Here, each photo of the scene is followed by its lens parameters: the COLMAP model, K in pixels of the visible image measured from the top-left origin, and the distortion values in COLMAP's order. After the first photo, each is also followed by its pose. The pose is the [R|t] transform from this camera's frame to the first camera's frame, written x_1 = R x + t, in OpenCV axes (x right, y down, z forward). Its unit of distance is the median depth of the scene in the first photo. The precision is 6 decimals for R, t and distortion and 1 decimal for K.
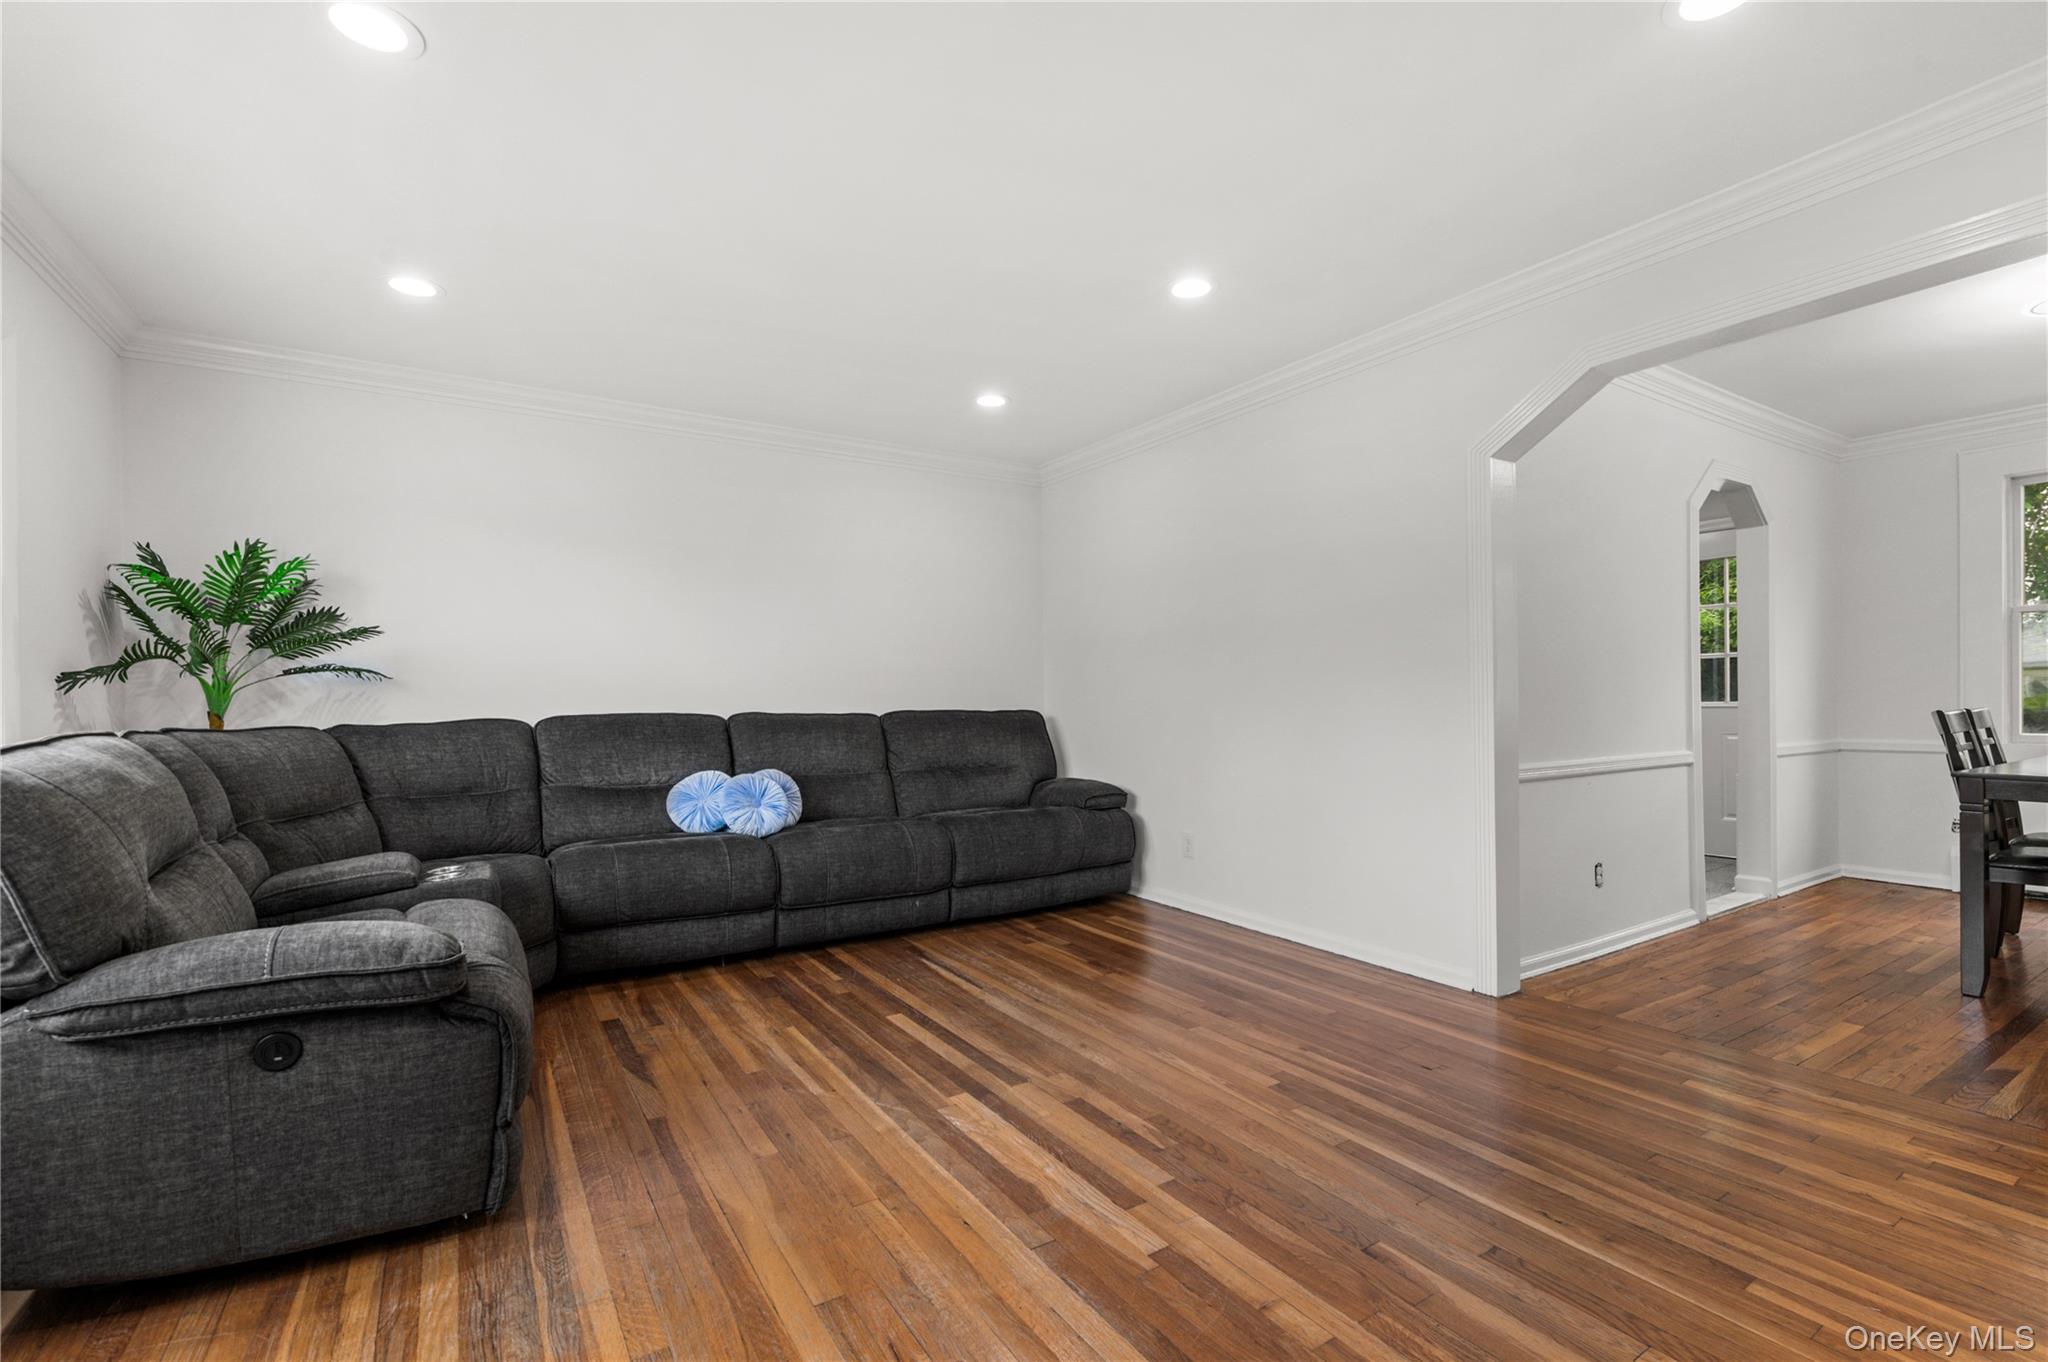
lens RADIAL K [[882.5, 0, 1021.1], [0, 882.5, 695.5], [0, 0, 1]] dist [0.002934, -0.001326]
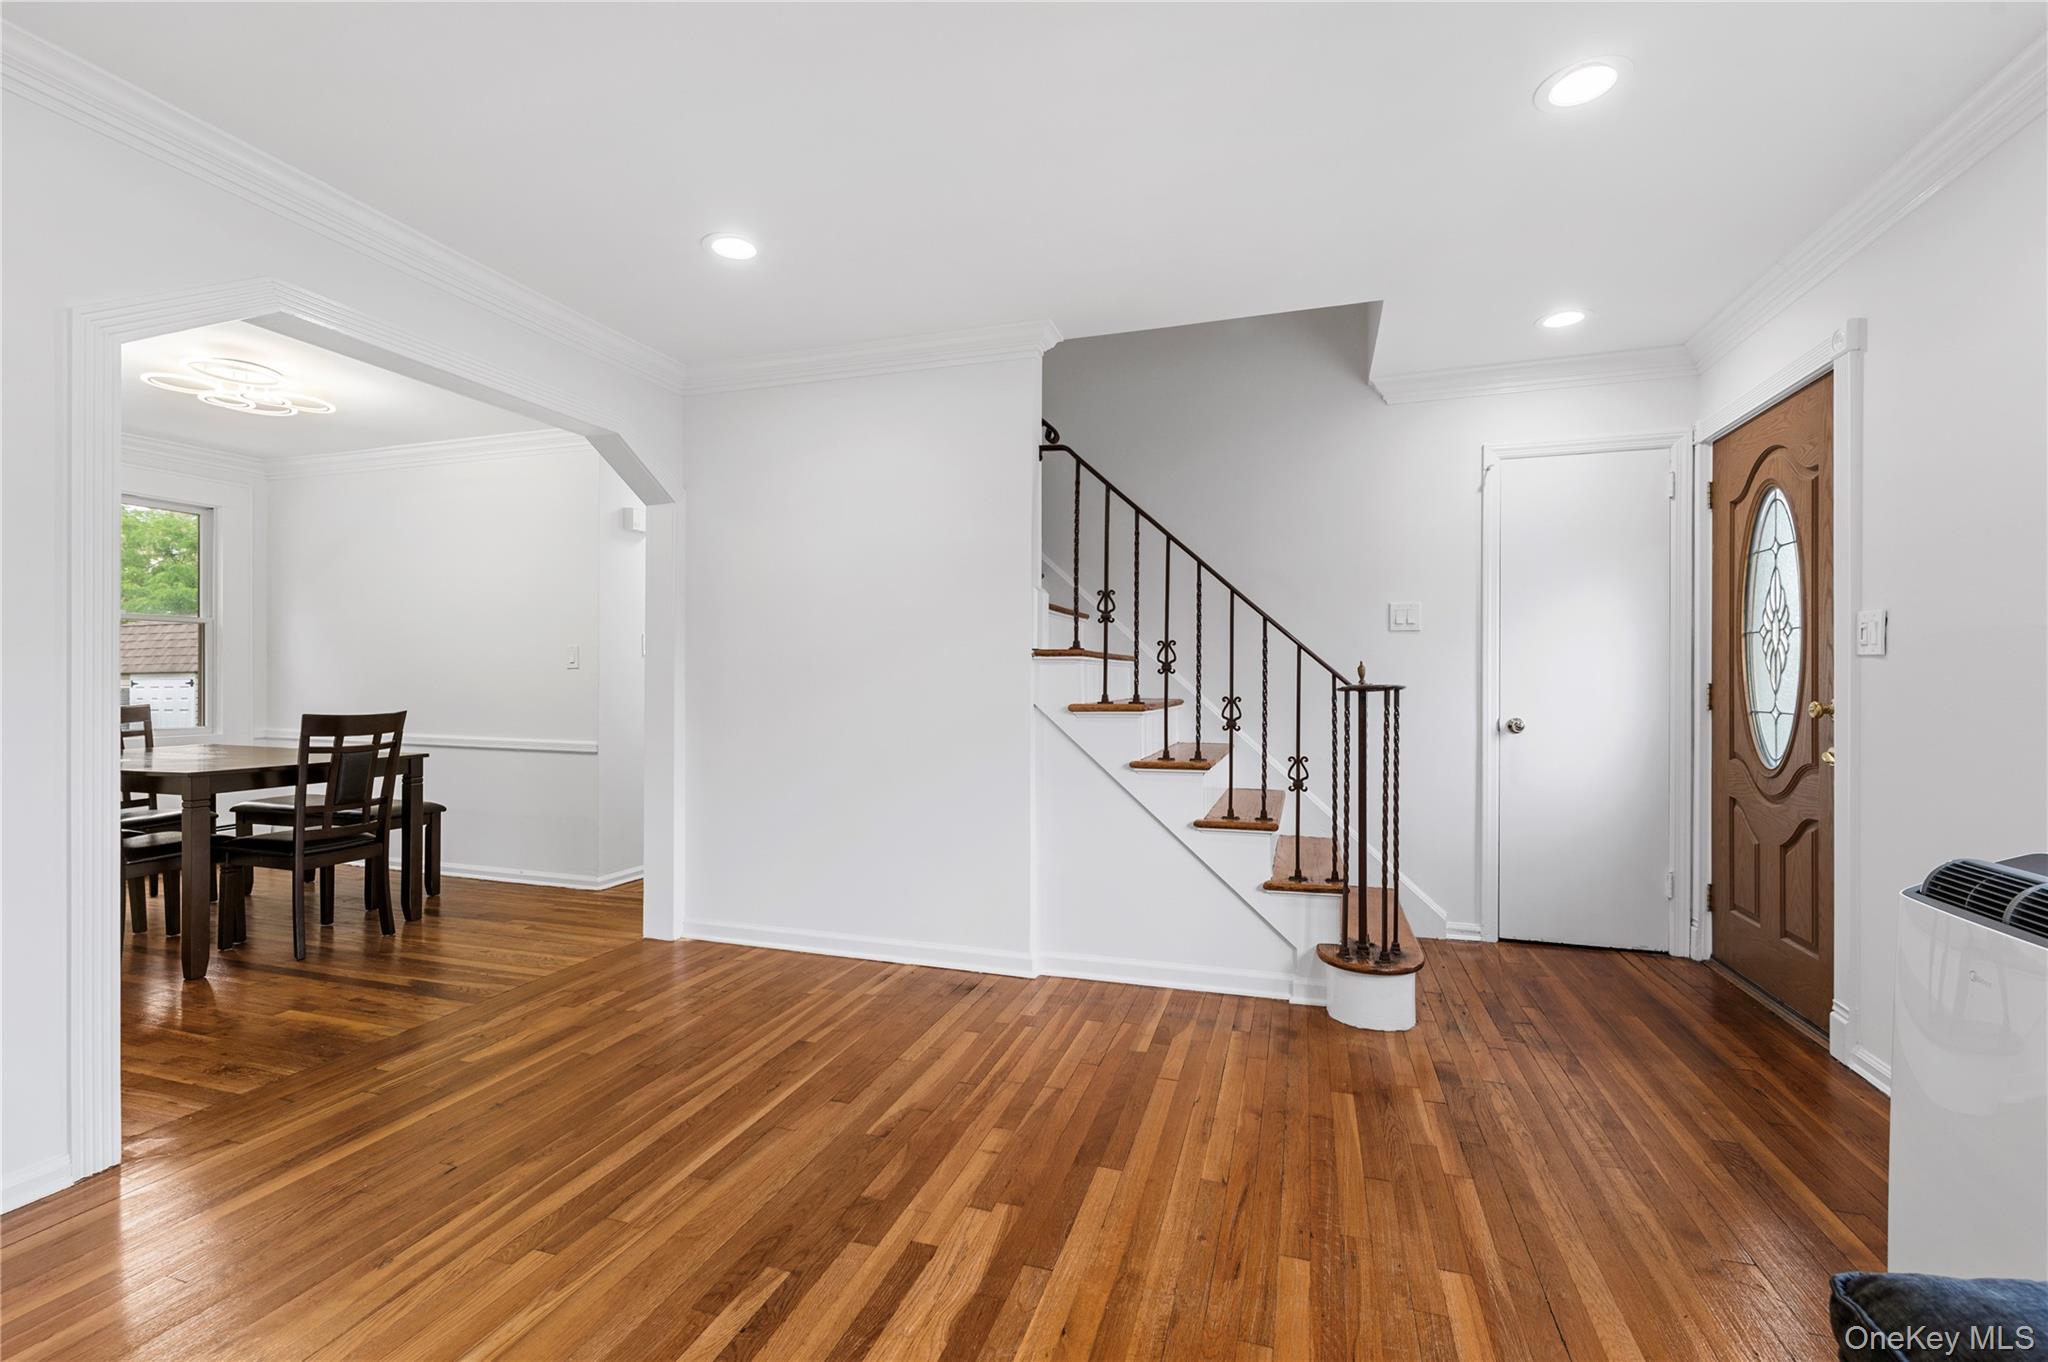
lens RADIAL K [[882.5, 0, 1026.8], [0, 882.5, 678.8], [0, 0, 1]] dist [0.002934, -0.001326]
pose [[-0.638841, 0.011349, 0.769255, -0.375666], [-0.002957, 0.999848, -0.017207, -0.008394], [-0.769333, -0.013268, -0.638710, 0.847374]]
